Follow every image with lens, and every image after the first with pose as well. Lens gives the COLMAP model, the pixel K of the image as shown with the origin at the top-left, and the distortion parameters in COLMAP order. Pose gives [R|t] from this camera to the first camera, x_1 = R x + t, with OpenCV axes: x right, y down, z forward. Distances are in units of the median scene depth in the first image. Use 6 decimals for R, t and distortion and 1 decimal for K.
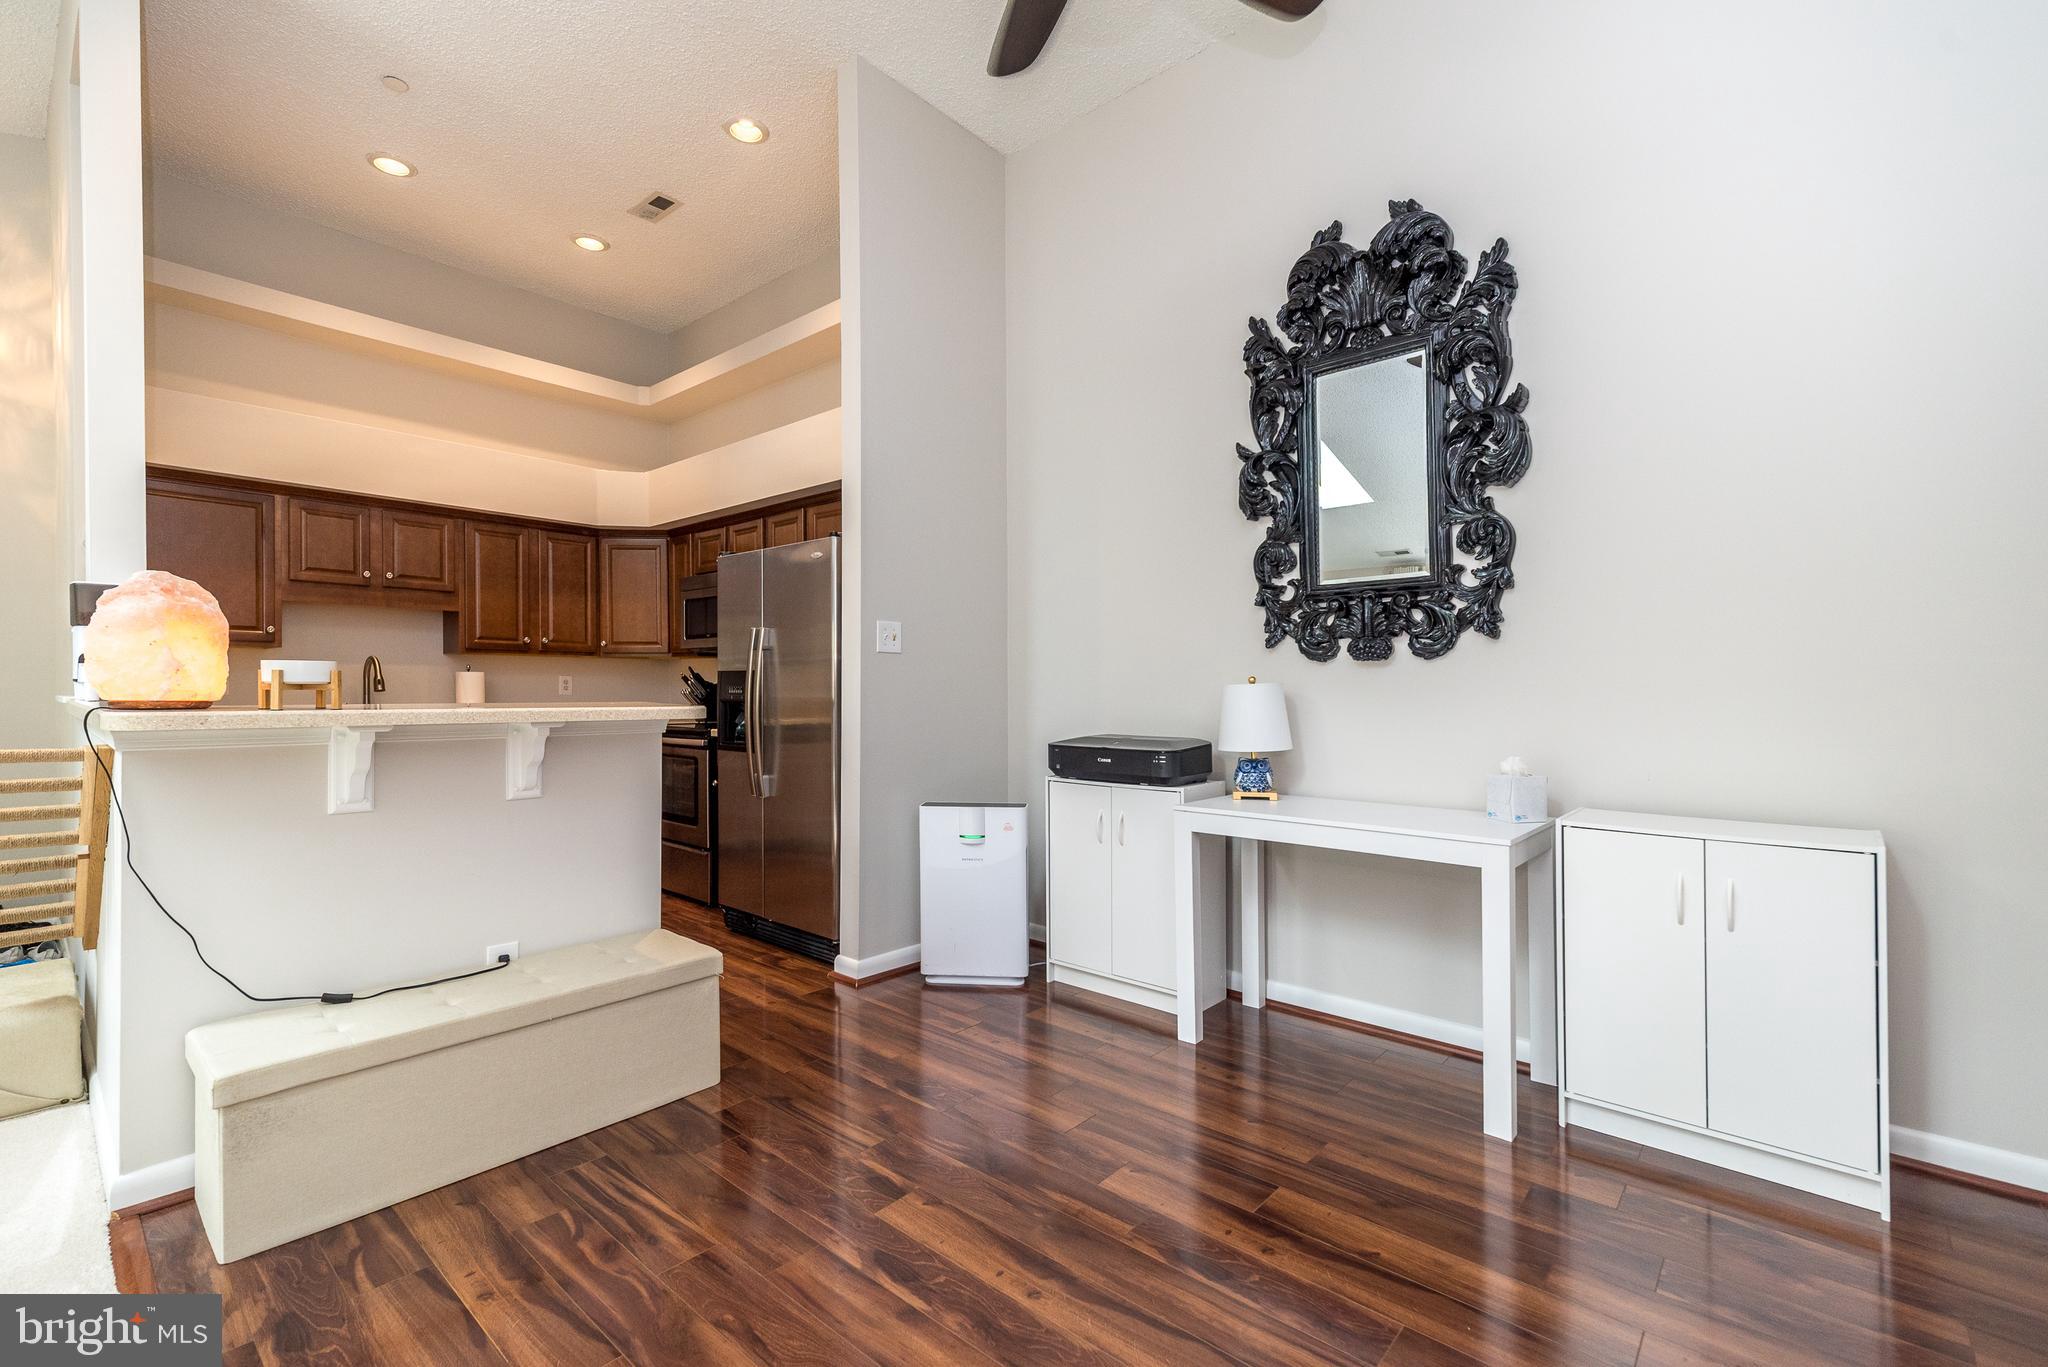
lens RADIAL K [[903.7, 0, 1018.1], [0, 903.7, 661.3], [0, 0, 1]] dist [0.010115, -0.000150]
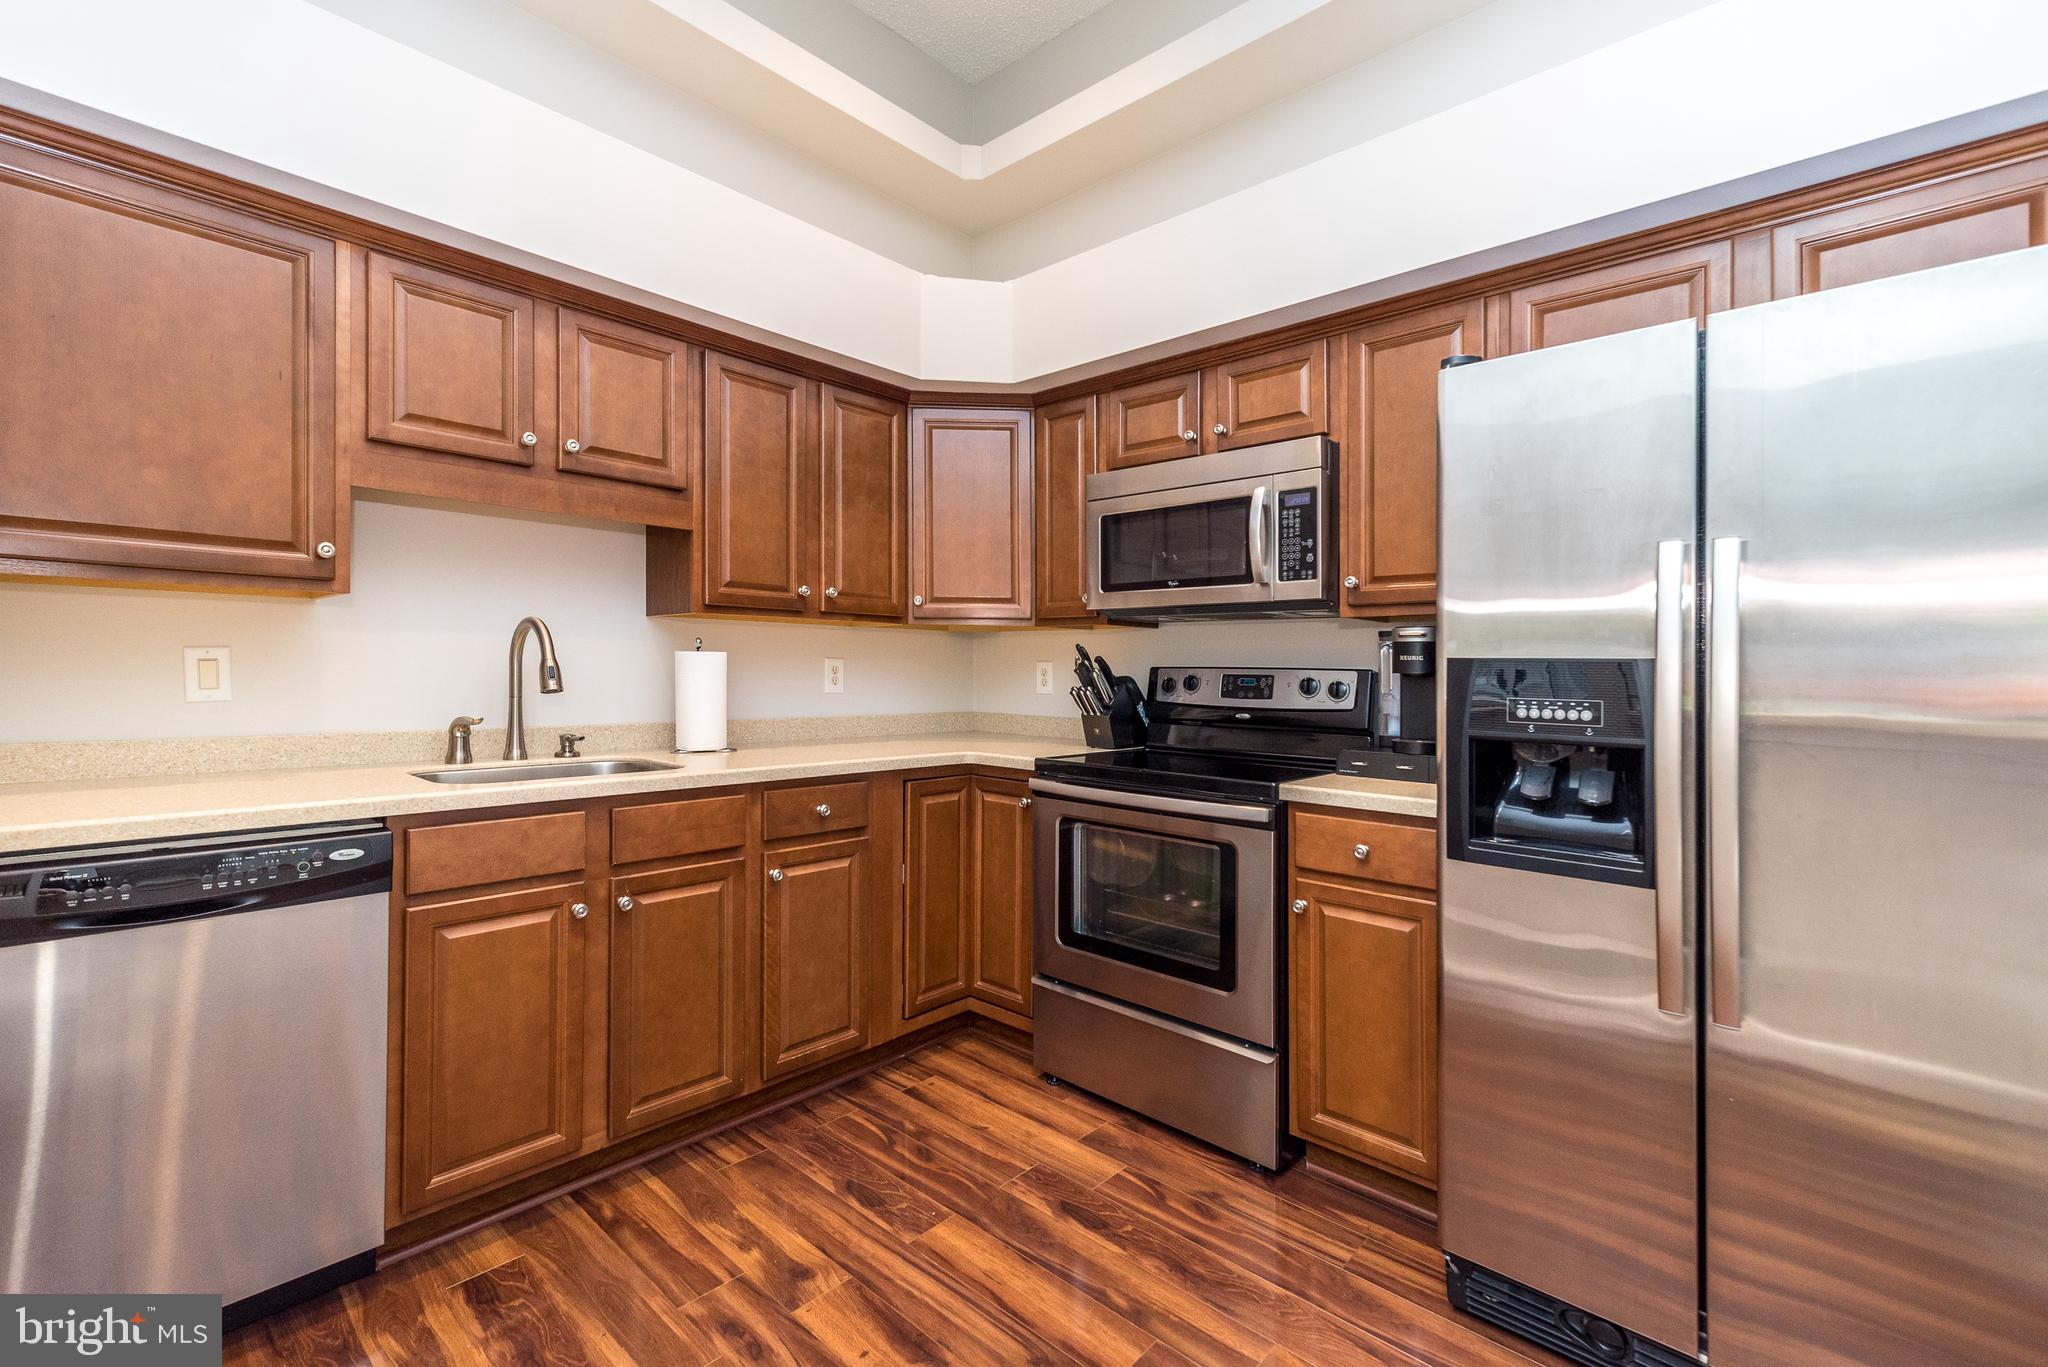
lens RADIAL K [[903.7, 0, 1030.2], [0, 903.7, 630.7], [0, 0, 1]] dist [0.010115, -0.000150]
pose [[0.999941, 0.005290, -0.009467, -0.767329], [-0.005385, 0.999935, -0.010023, 0.007328], [0.009413, 0.010073, 0.999905, 0.910693]]
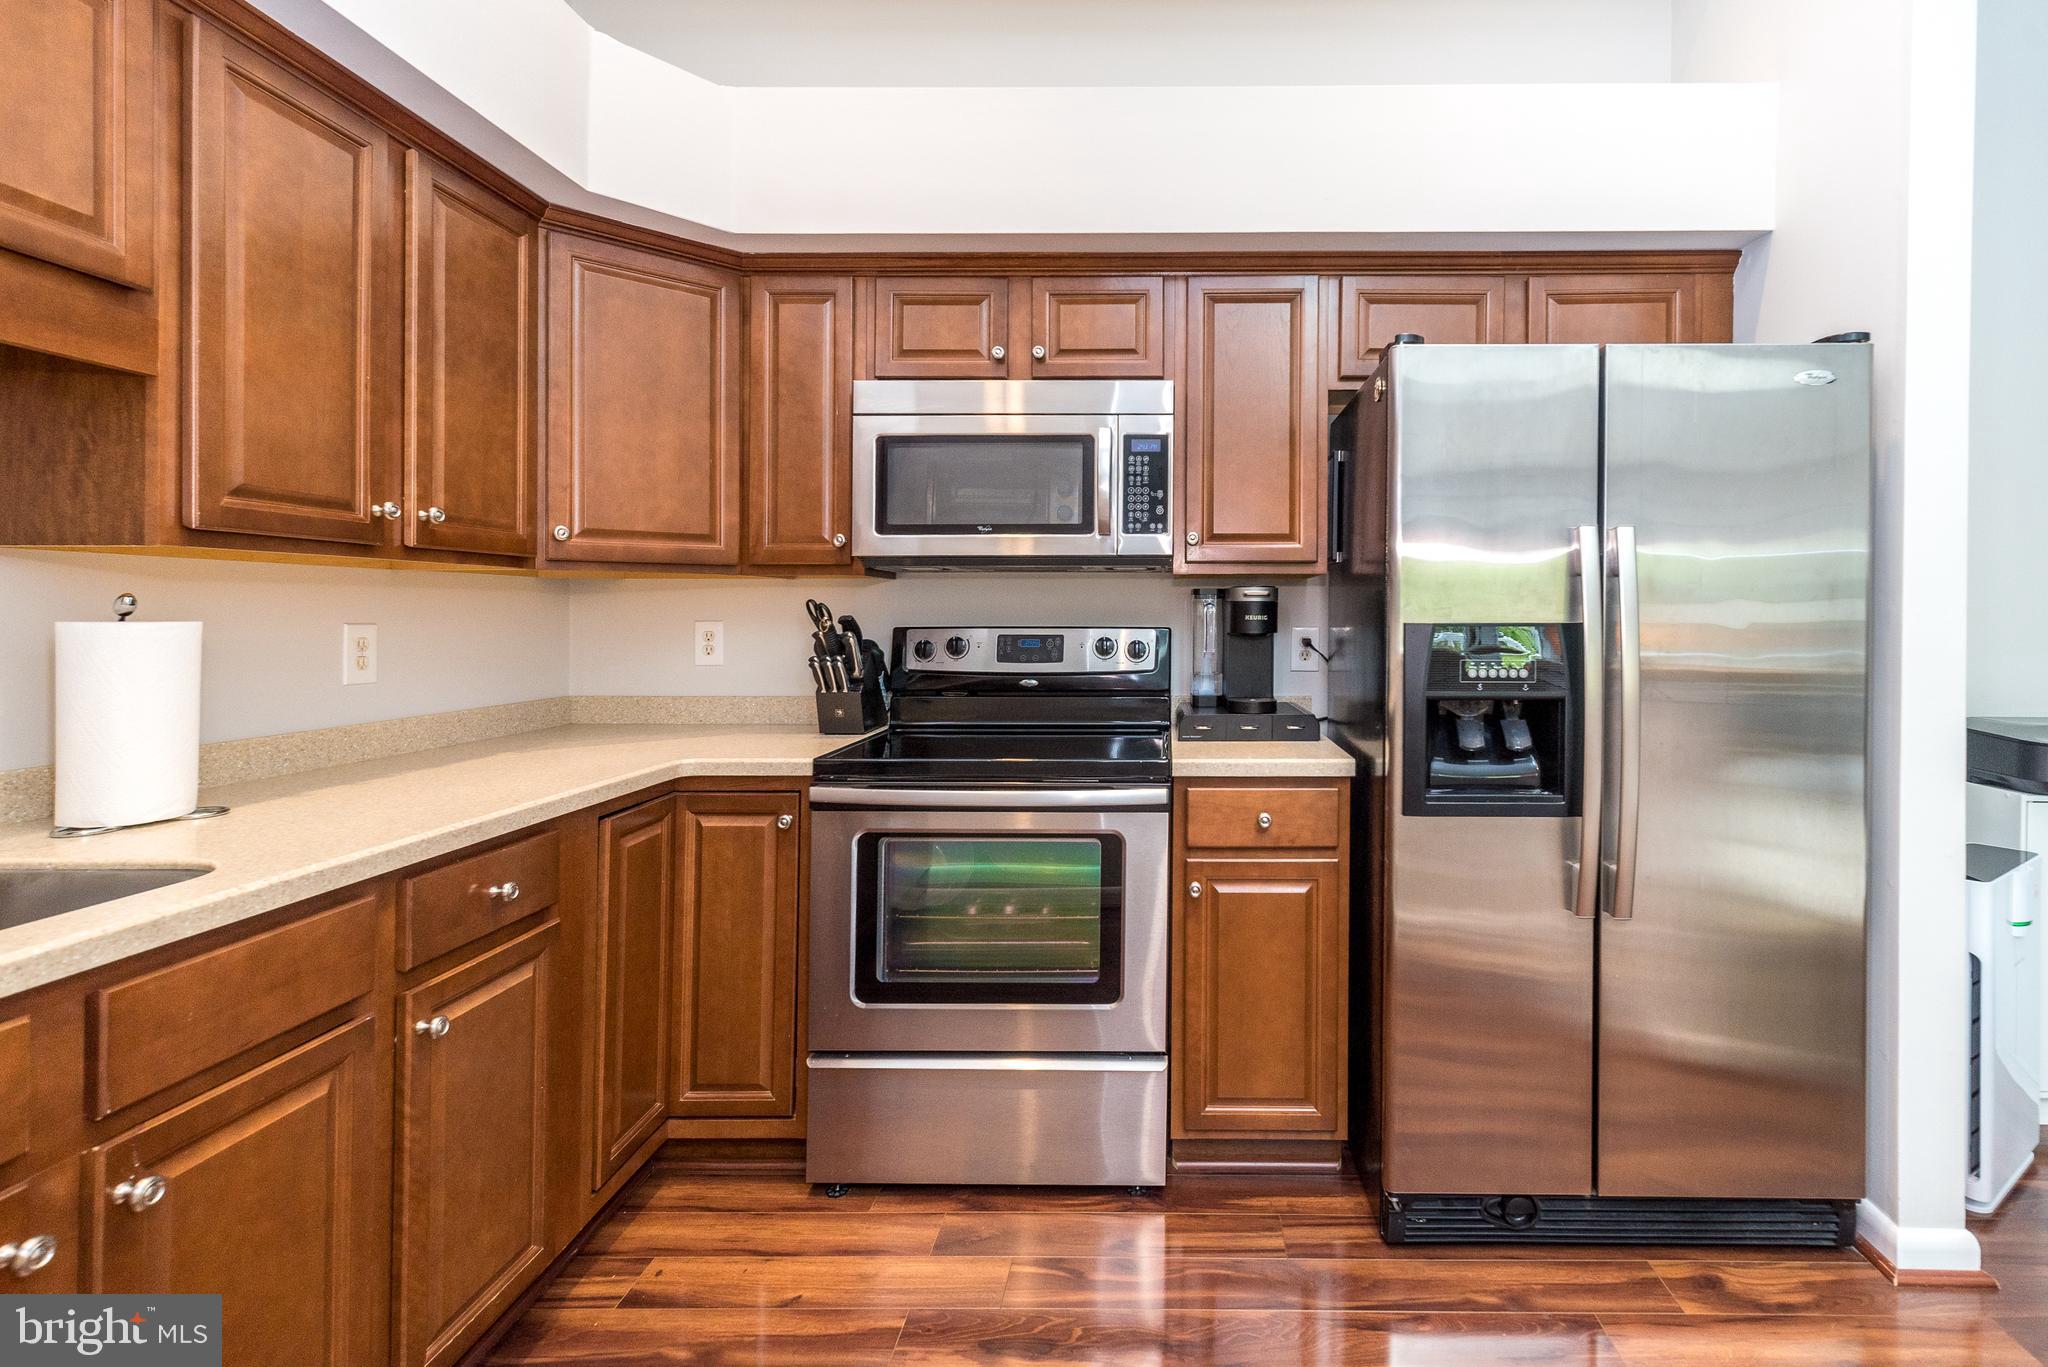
lens RADIAL K [[963.7, 0, 1142.1], [0, 963.7, 574.1], [0, 0, 1]] dist [0.008647, -0.000755]
pose [[0.745994, 0.018385, 0.665699, -1.071851], [-0.015164, 0.999829, -0.010621, -0.005782], [-0.665780, -0.002171, 0.746145, 1.136712]]
